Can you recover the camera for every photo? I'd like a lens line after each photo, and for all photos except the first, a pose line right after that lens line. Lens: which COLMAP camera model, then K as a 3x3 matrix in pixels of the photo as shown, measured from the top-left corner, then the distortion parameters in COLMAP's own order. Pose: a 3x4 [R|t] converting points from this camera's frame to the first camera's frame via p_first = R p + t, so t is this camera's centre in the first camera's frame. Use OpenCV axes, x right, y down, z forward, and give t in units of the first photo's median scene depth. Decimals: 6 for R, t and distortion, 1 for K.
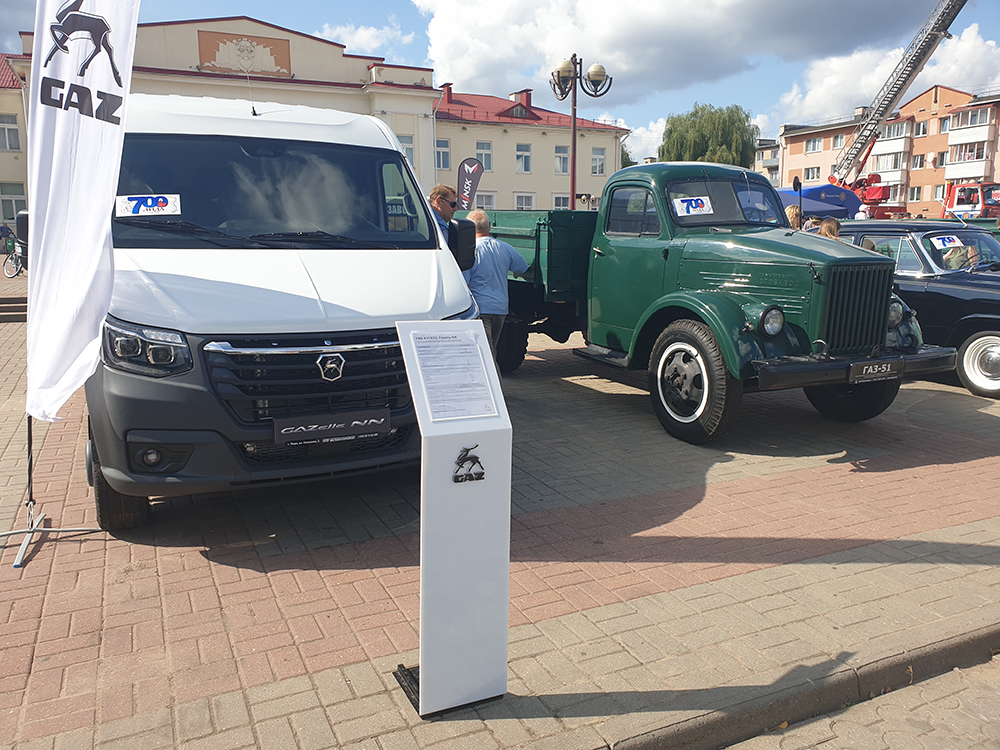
lens RADIAL K [[799.9, 0, 500.0], [0, 799.9, 375.0], [0, 0, 1]] dist [0.027131, -0.014178]
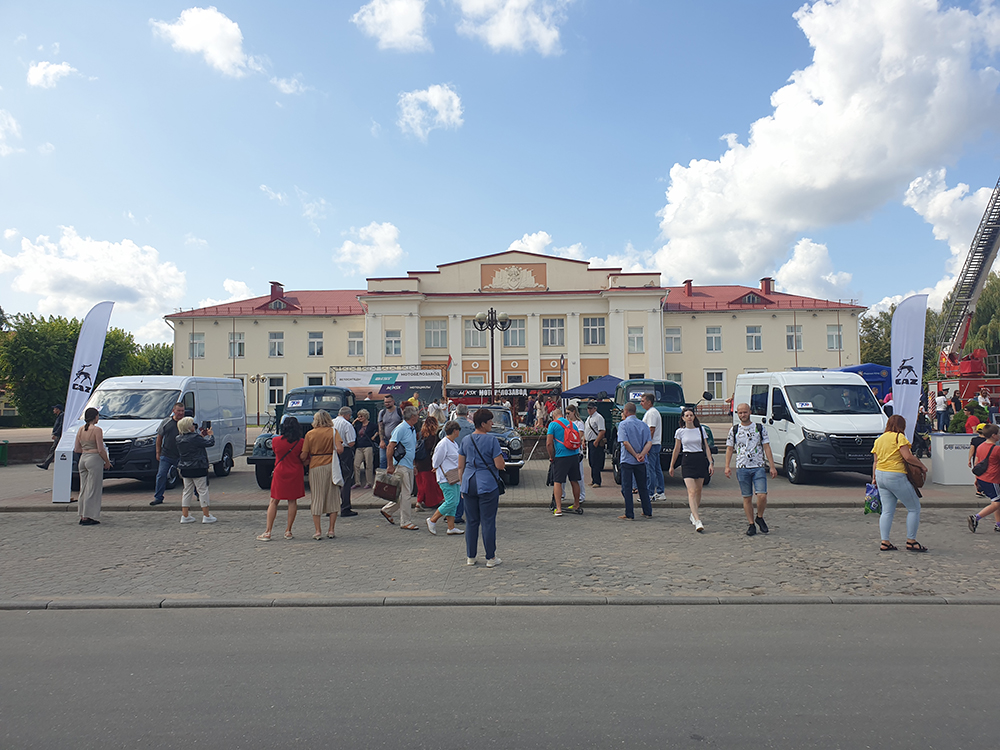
lens RADIAL K [[799.9, 0, 500.0], [0, 799.9, 375.0], [0, 0, 1]] dist [0.027131, -0.014178]
pose [[0.892604, -0.029475, -0.449878, 0.264349], [-0.066299, 0.978430, -0.195648, 0.023828], [0.445941, 0.204463, 0.871396, -0.141513]]
